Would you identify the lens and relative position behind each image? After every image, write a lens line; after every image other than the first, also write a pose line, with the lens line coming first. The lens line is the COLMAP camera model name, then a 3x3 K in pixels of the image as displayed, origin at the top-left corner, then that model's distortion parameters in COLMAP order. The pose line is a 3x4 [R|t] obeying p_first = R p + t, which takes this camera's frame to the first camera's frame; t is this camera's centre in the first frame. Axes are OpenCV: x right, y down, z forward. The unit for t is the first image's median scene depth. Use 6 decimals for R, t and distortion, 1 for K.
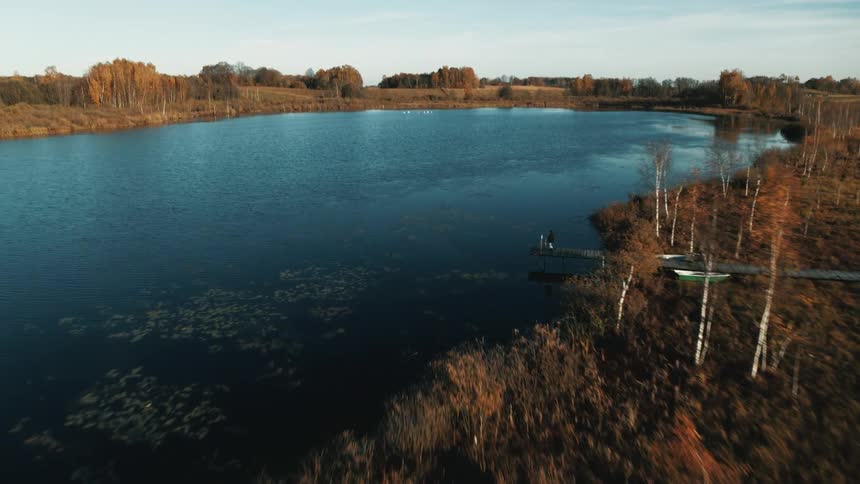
lens RADIAL K [[619.7, 0, 430.0], [0, 619.7, 242.0], [0, 0, 1]] dist [-0.110844, 0.069552]
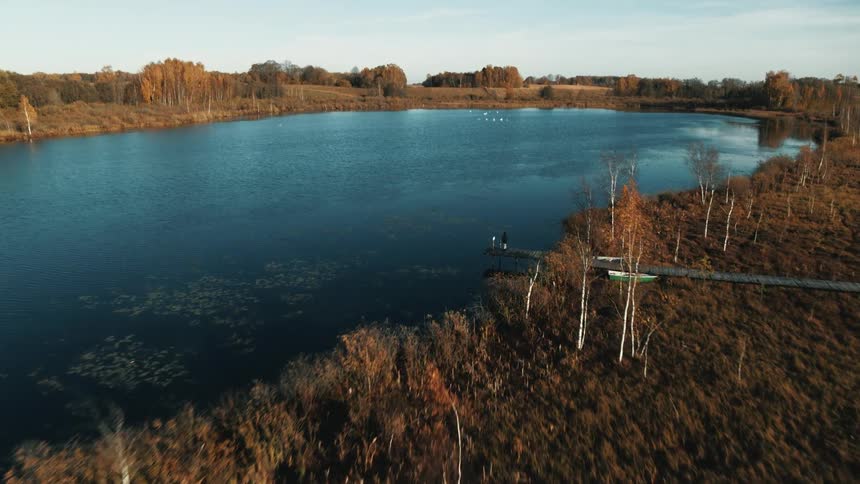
lens RADIAL K [[619.7, 0, 430.0], [0, 619.7, 242.0], [0, 0, 1]] dist [-0.110844, 0.069552]
pose [[0.997059, 0.021819, -0.073460, 0.014961], [-0.021530, 0.999757, 0.004733, -0.000470], [0.073546, -0.003137, 0.997287, -0.014161]]
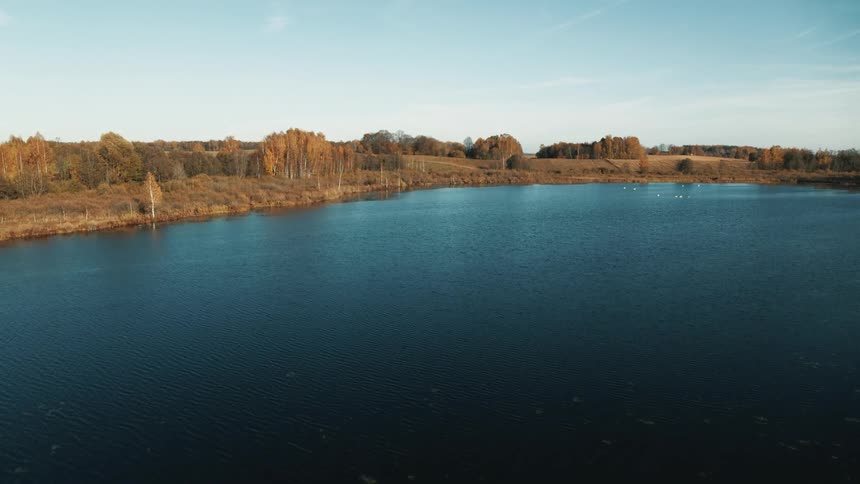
lens RADIAL K [[619.7, 0, 430.0], [0, 619.7, 242.0], [0, 0, 1]] dist [-0.110844, 0.069552]
pose [[0.975241, 0.033975, -0.218518, -0.056502], [-0.056189, 0.993769, -0.096260, -0.028325], [0.213886, 0.106155, 0.971074, 0.067472]]
